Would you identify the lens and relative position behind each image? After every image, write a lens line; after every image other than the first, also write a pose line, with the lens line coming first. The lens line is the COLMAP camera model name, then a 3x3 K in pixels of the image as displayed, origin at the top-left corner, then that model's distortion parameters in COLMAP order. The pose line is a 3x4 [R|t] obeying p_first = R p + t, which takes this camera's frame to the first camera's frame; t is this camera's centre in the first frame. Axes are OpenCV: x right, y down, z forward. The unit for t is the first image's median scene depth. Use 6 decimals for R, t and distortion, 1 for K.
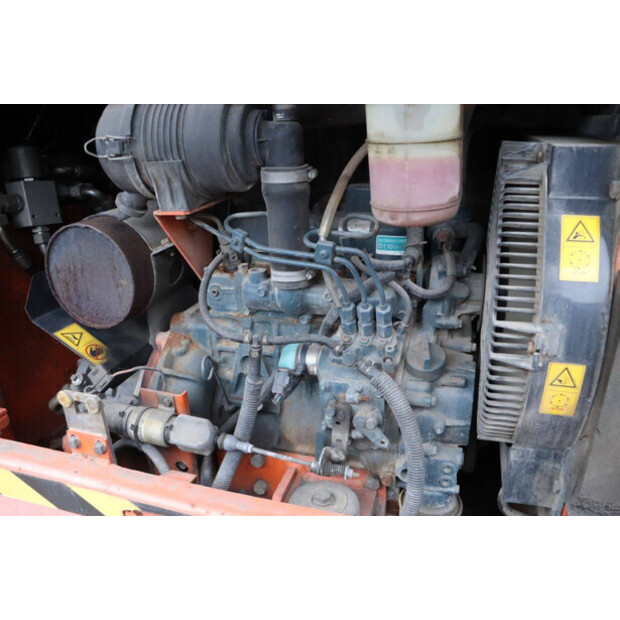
lens RADIAL K [[508.4, 0, 311.4], [0, 508.4, 312.7], [0, 0, 1]] dist [-0.143663, 0.099037]
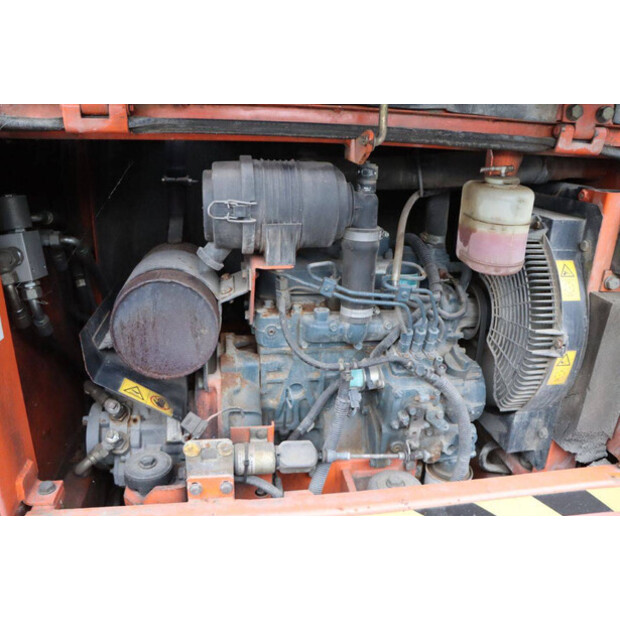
lens RADIAL K [[508.4, 0, 309.0], [0, 508.4, 313.8], [0, 0, 1]] dist [-0.143663, 0.099037]
pose [[0.890209, -0.091026, 0.446365, -0.709125], [0.105599, 0.994378, -0.007821, -0.072370], [-0.443144, 0.054098, 0.894817, -0.066943]]
